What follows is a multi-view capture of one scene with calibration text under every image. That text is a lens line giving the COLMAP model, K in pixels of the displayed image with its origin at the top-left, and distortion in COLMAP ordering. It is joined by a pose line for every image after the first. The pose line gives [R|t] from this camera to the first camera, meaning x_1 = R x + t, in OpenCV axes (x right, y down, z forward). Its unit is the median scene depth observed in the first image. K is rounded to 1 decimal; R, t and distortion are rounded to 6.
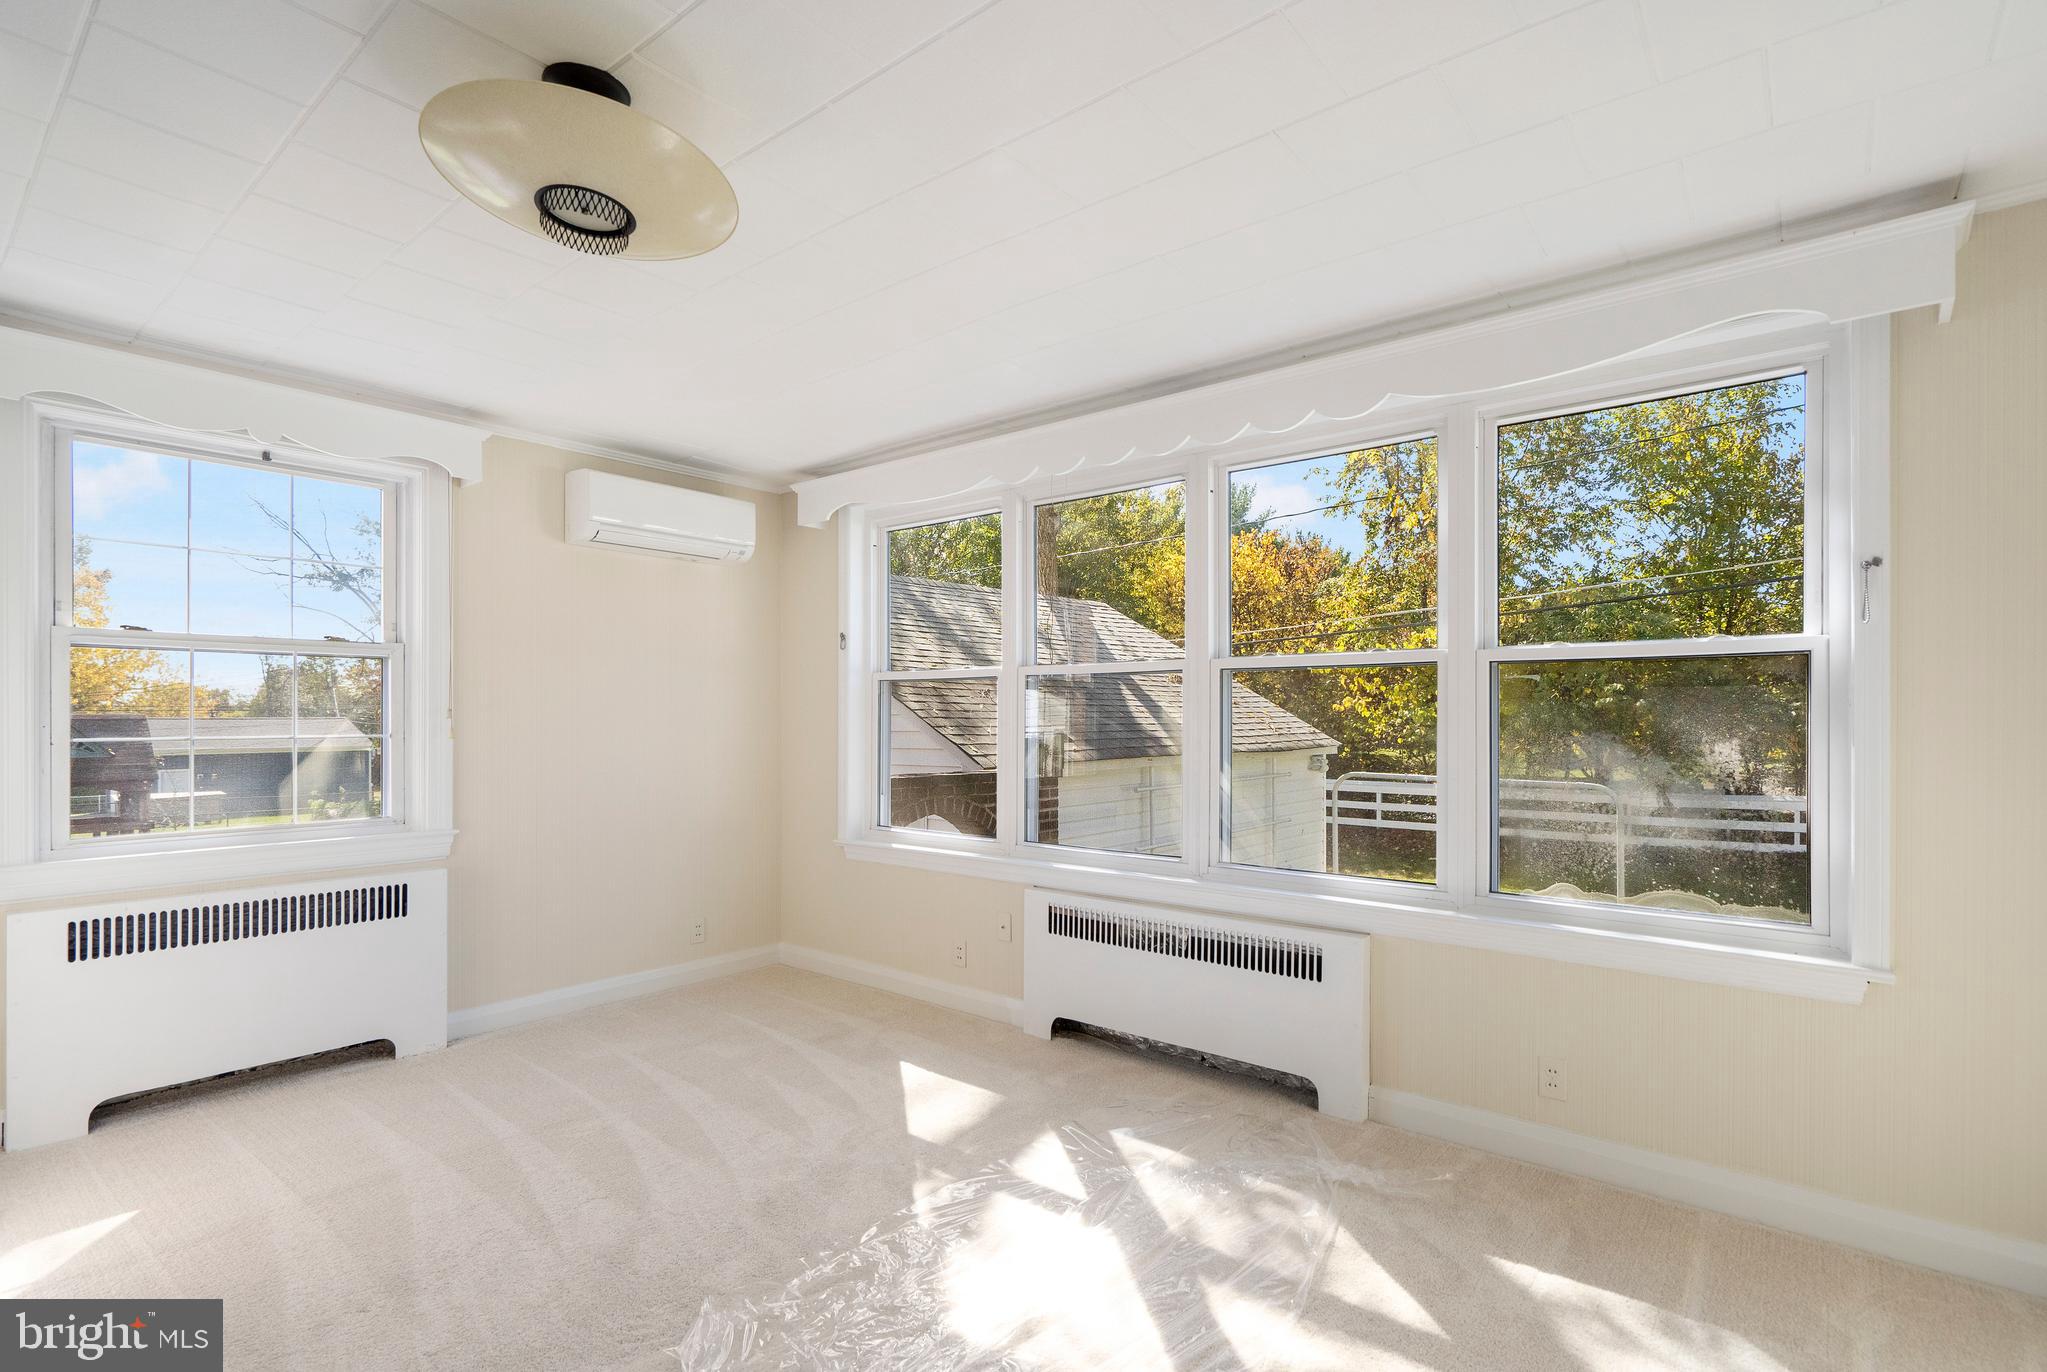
lens RADIAL K [[964.5, 0, 960.6], [0, 964.5, 728.1], [0, 0, 1]] dist [-0.005337, 0.002412]
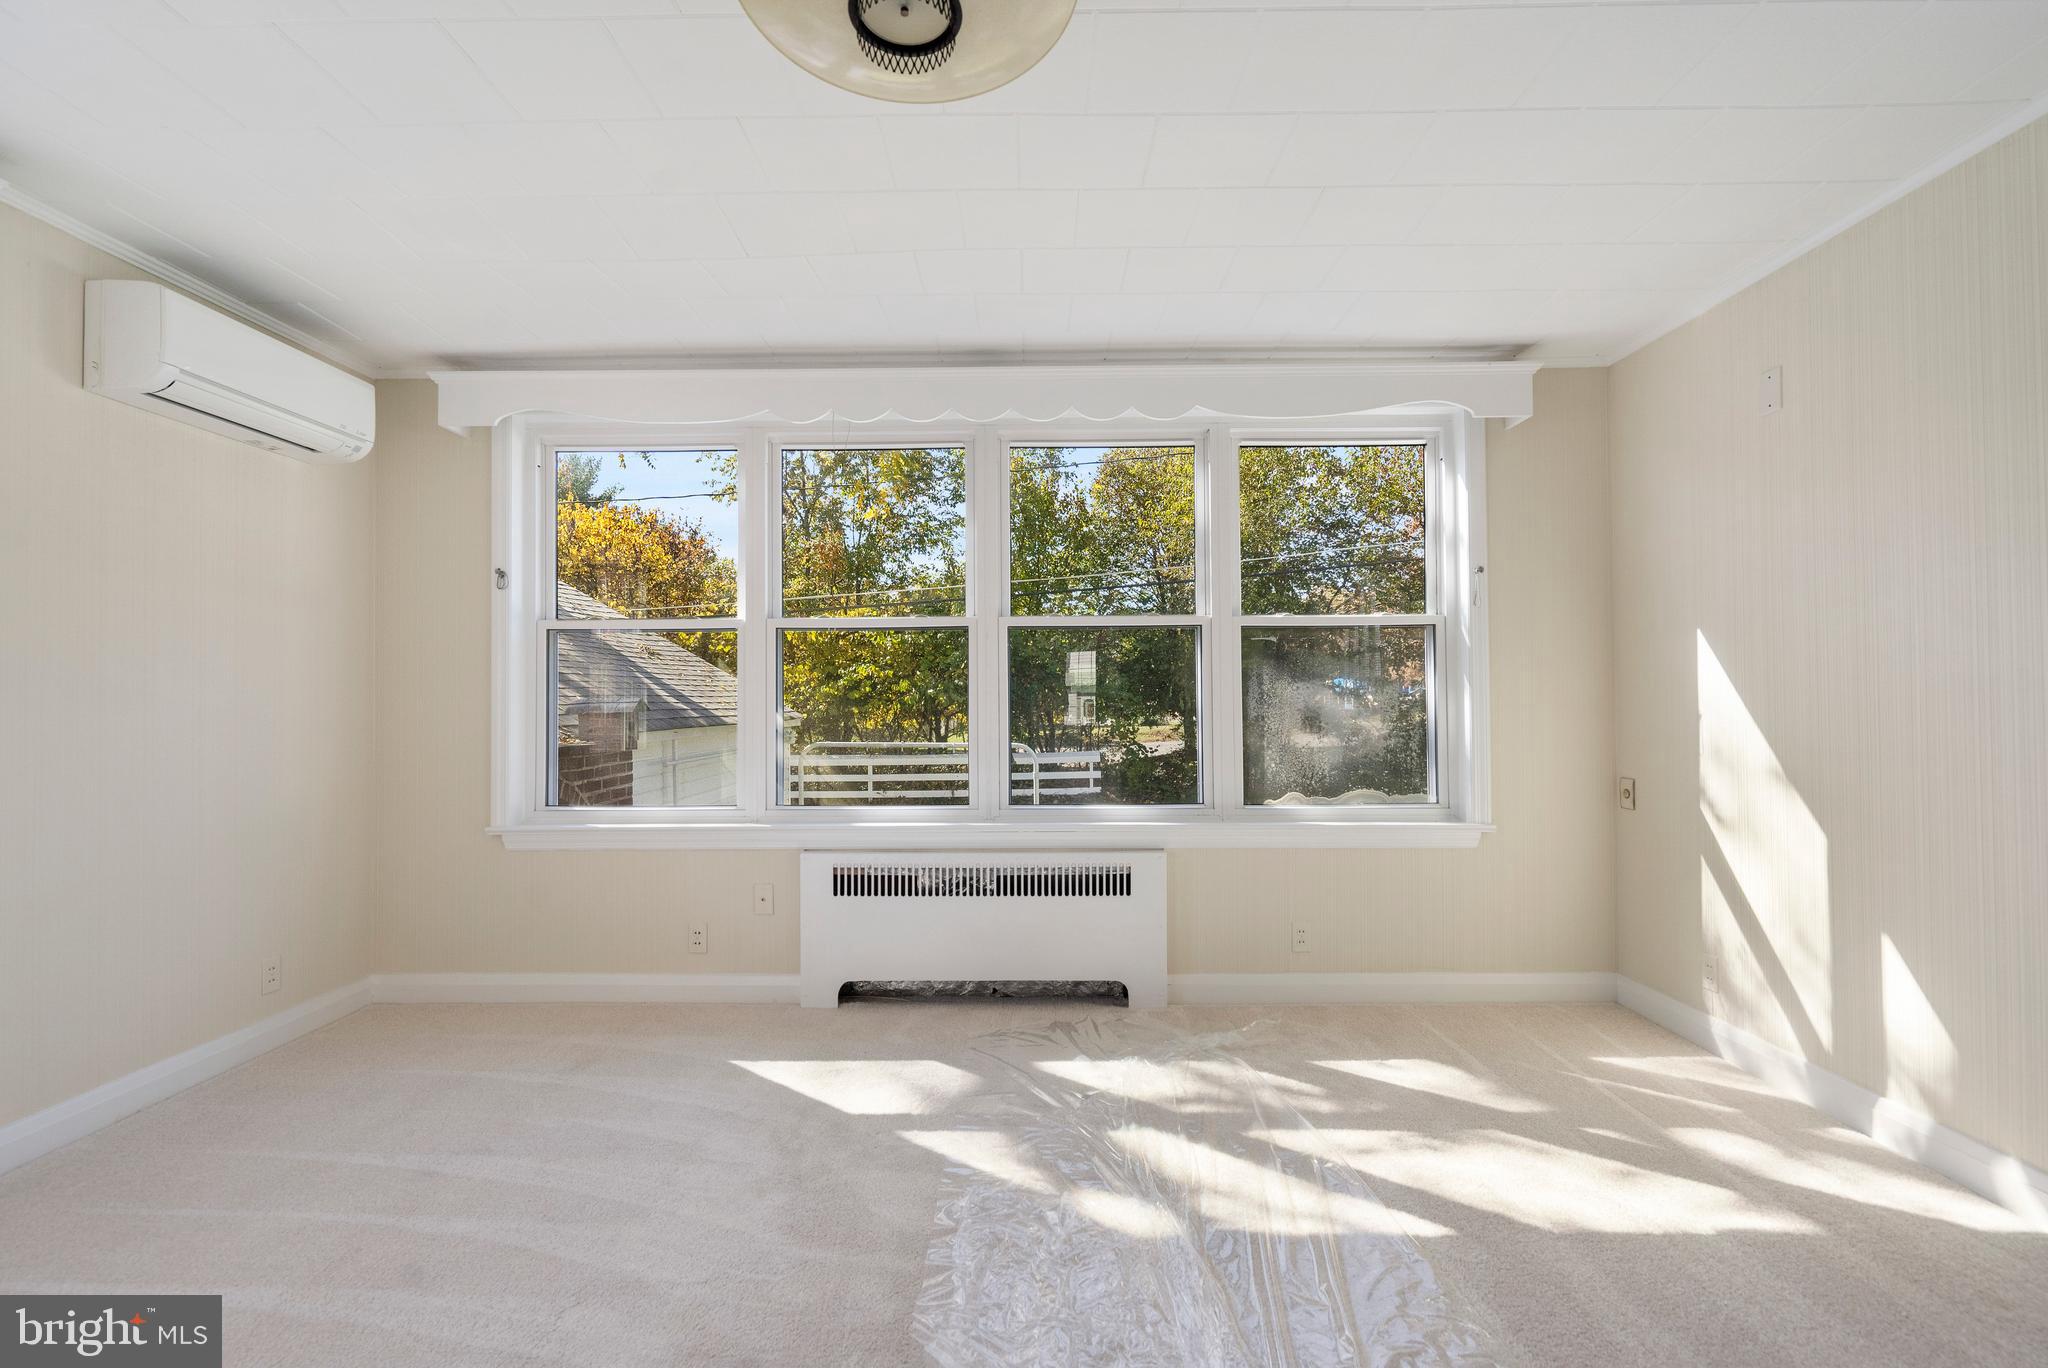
lens RADIAL K [[964.9, 0, 1007.0], [0, 964.9, 692.3], [0, 0, 1]] dist [-0.005337, 0.002412]
pose [[0.775646, -0.000402, 0.631169, -0.398412], [0.011197, 0.999851, -0.013124, 0.025794], [-0.631069, 0.017247, 0.775535, 0.151946]]
